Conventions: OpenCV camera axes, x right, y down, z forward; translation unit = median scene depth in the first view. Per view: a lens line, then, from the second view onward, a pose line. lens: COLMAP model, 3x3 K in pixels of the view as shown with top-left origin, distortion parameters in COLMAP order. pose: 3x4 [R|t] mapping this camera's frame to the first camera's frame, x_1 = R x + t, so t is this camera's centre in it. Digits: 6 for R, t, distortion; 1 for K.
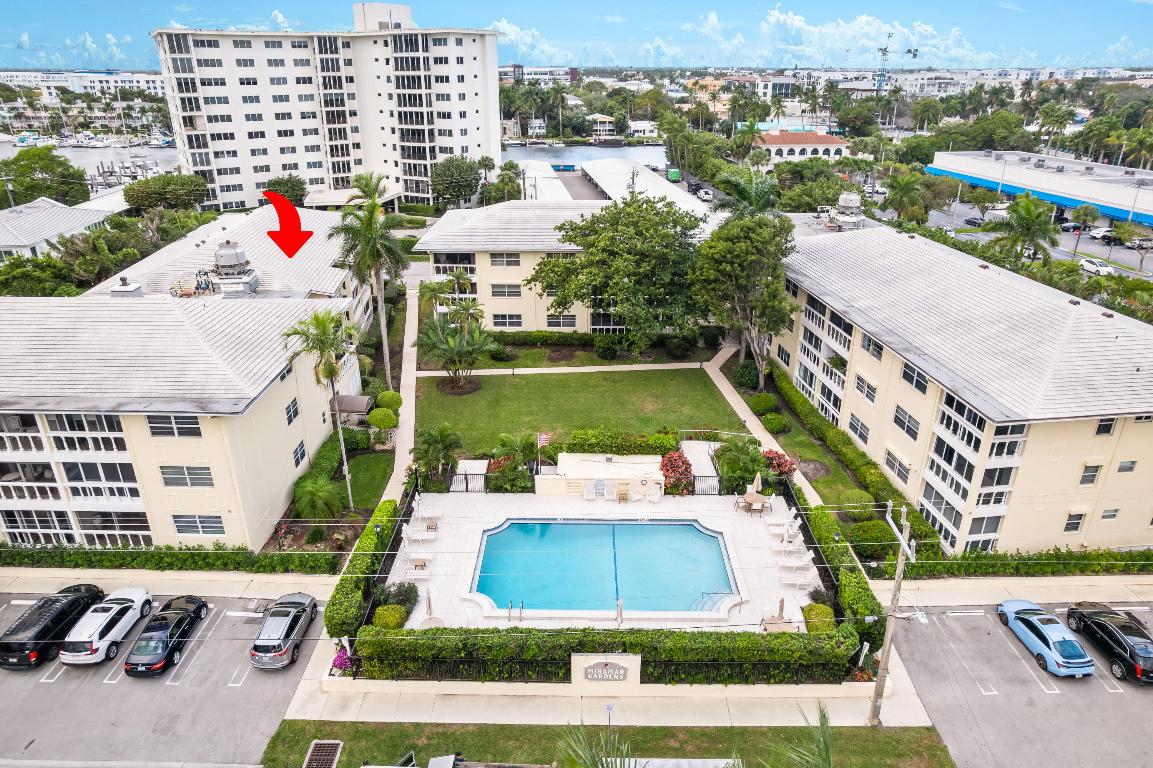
lens RADIAL K [[739.5, 0, 574.2], [0, 739.5, 383.3], [0, 0, 1]] dist [-0.045333, 0.008248]
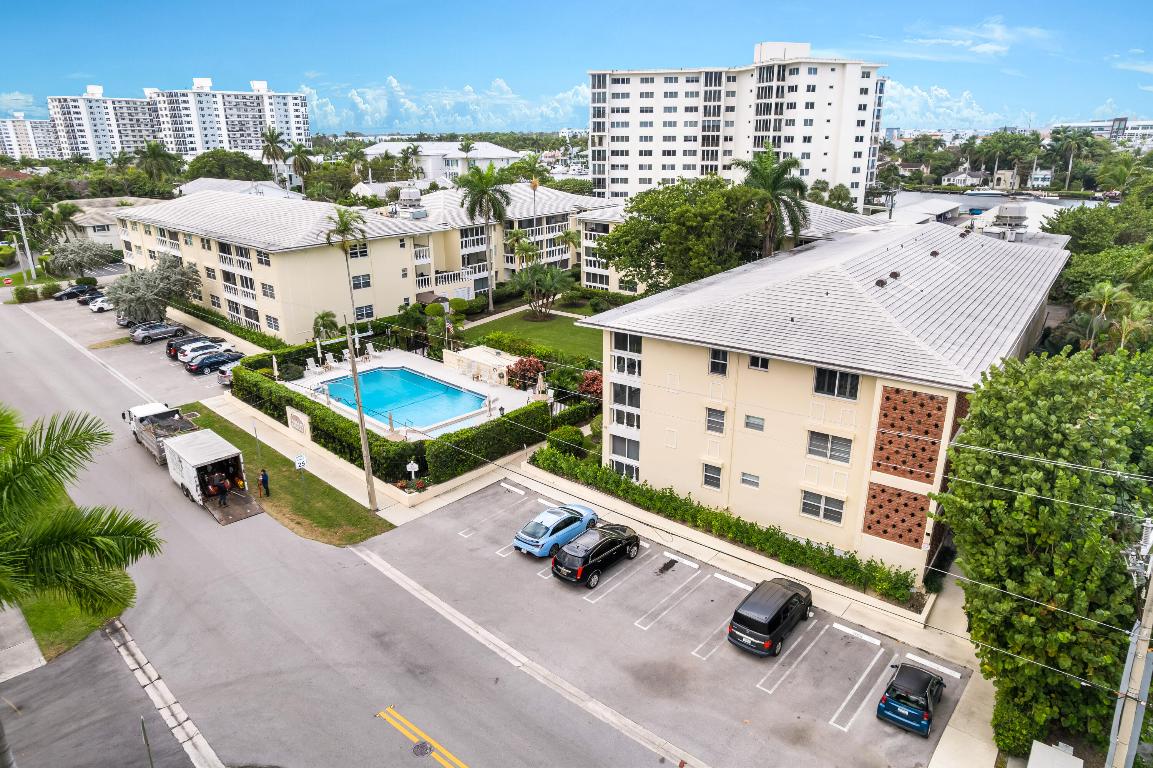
lens RADIAL K [[739.5, 0, 580.1], [0, 739.5, 380.6], [0, 0, 1]] dist [-0.045333, 0.008248]
pose [[0.731237, 0.211192, -0.648606, 0.639463], [-0.261153, 0.965094, 0.019819, 0.055873], [0.630152, 0.154893, 0.760866, 0.089796]]
